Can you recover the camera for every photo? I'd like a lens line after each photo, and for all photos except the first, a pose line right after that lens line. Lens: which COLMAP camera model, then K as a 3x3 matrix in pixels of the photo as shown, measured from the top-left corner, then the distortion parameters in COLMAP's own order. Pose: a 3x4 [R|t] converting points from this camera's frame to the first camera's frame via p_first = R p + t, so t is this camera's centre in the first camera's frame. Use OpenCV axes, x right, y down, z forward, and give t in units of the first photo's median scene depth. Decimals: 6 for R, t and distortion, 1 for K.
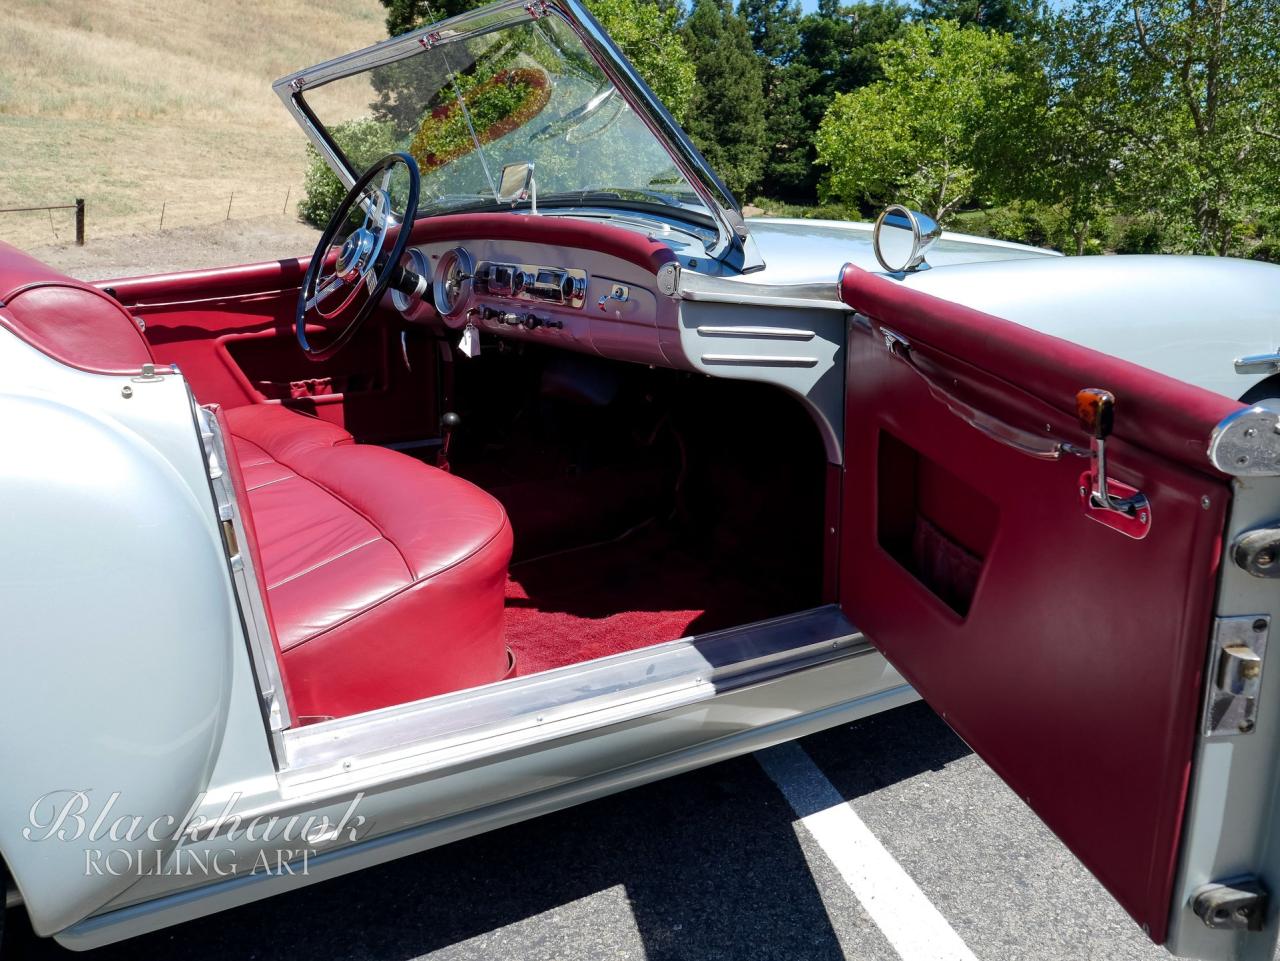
lens RADIAL K [[1148.8, 0, 641.8], [0, 1148.8, 464.3], [0, 0, 1]] dist [-0.010395, -0.006647]
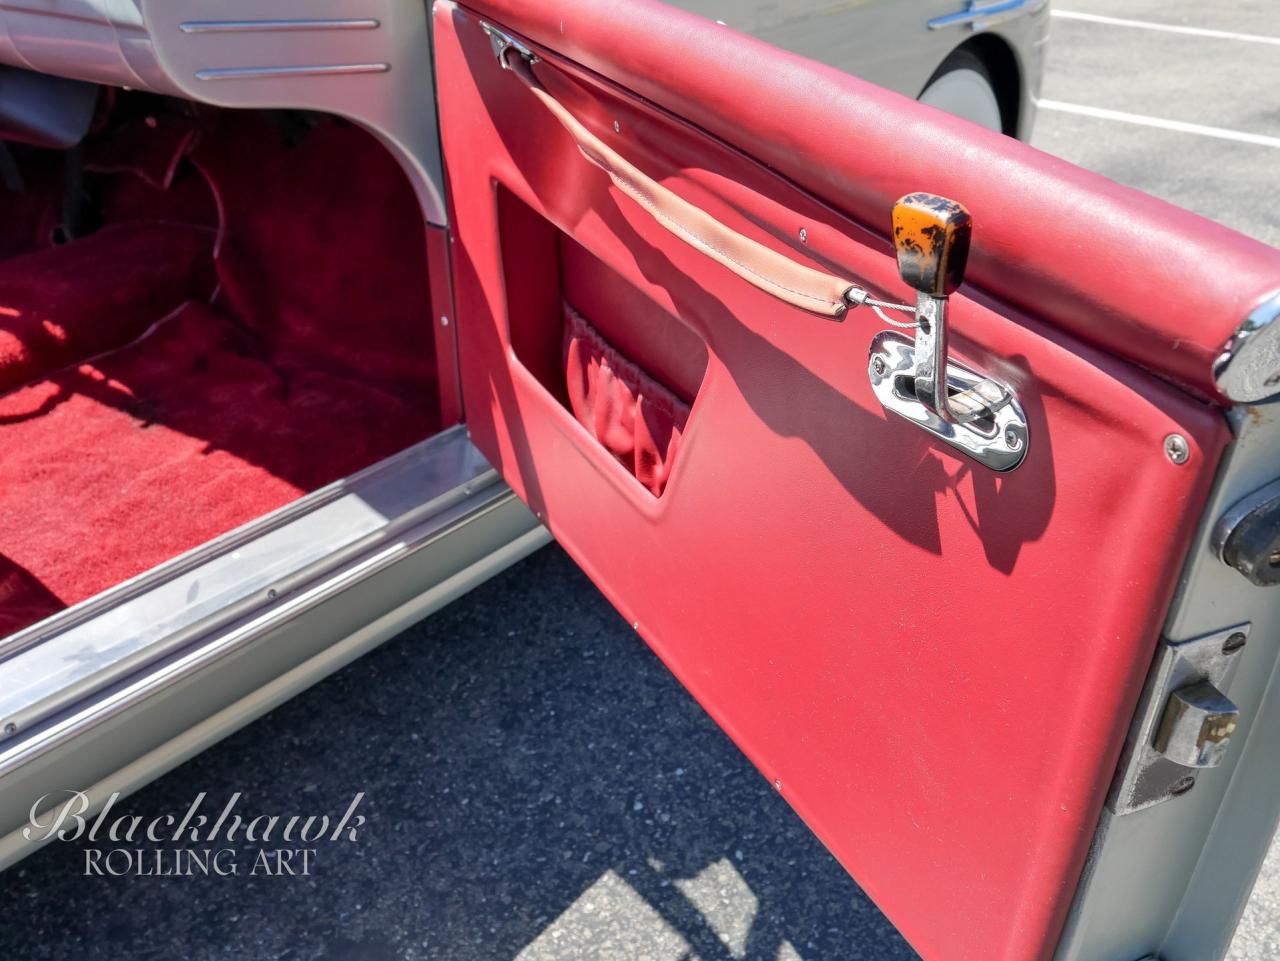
lens RADIAL K [[1148.8, 0, 641.8], [0, 1148.8, 464.3], [0, 0, 1]] dist [-0.010395, -0.006647]
pose [[0.943803, -0.161936, 0.288118, 0.071996], [0.069509, 0.949500, 0.305970, -0.071418], [-0.323115, -0.268749, 0.907398, 0.344673]]
